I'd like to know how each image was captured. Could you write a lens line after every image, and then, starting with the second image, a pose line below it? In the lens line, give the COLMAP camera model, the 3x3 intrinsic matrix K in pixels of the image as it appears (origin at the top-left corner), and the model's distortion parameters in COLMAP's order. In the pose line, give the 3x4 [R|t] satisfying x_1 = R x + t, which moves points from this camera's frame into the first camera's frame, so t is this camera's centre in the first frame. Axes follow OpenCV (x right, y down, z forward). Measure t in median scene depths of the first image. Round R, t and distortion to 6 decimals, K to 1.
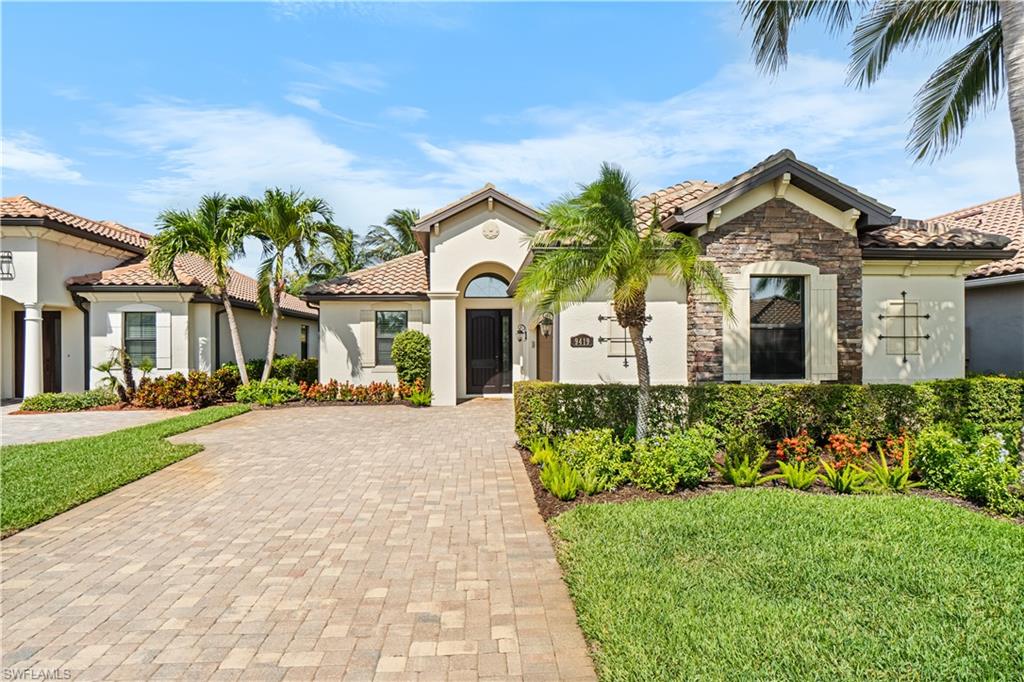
lens RADIAL K [[610.0, 0, 511.0], [0, 610.0, 339.5], [0, 0, 1]] dist [0.001012, -0.000147]
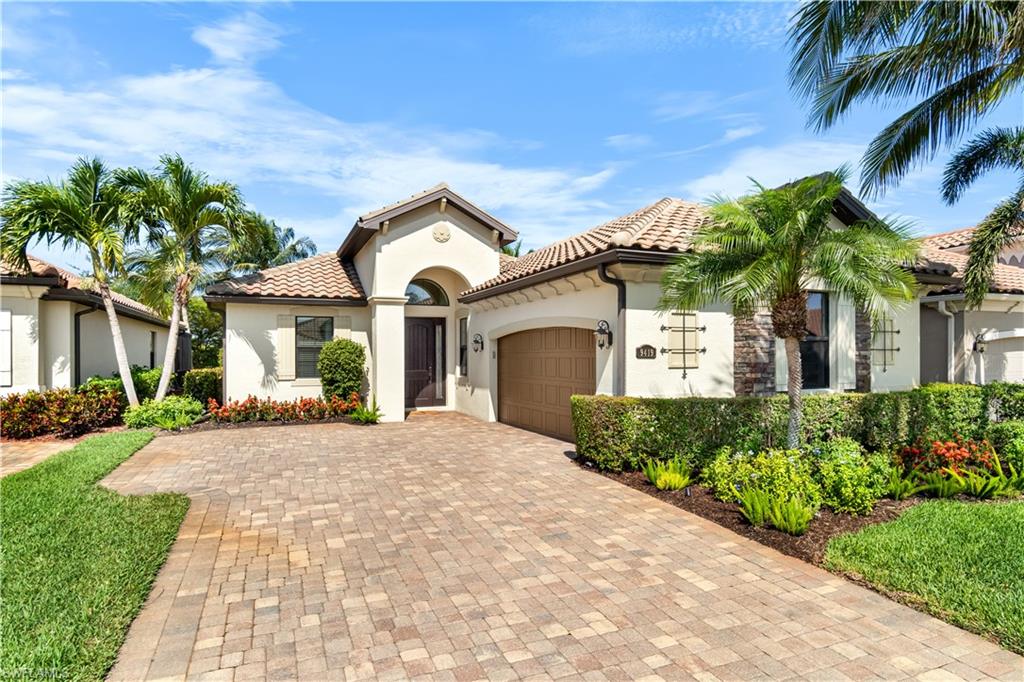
lens RADIAL K [[565.6, 0, 512.8], [0, 565.6, 347.6], [0, 0, 1]] dist [-0.006452, 0.000259]
pose [[0.943313, 0.006396, 0.331842, -0.219909], [-0.005276, 0.999977, -0.004277, 0.000276], [-0.331862, 0.002283, 0.943325, 0.144788]]
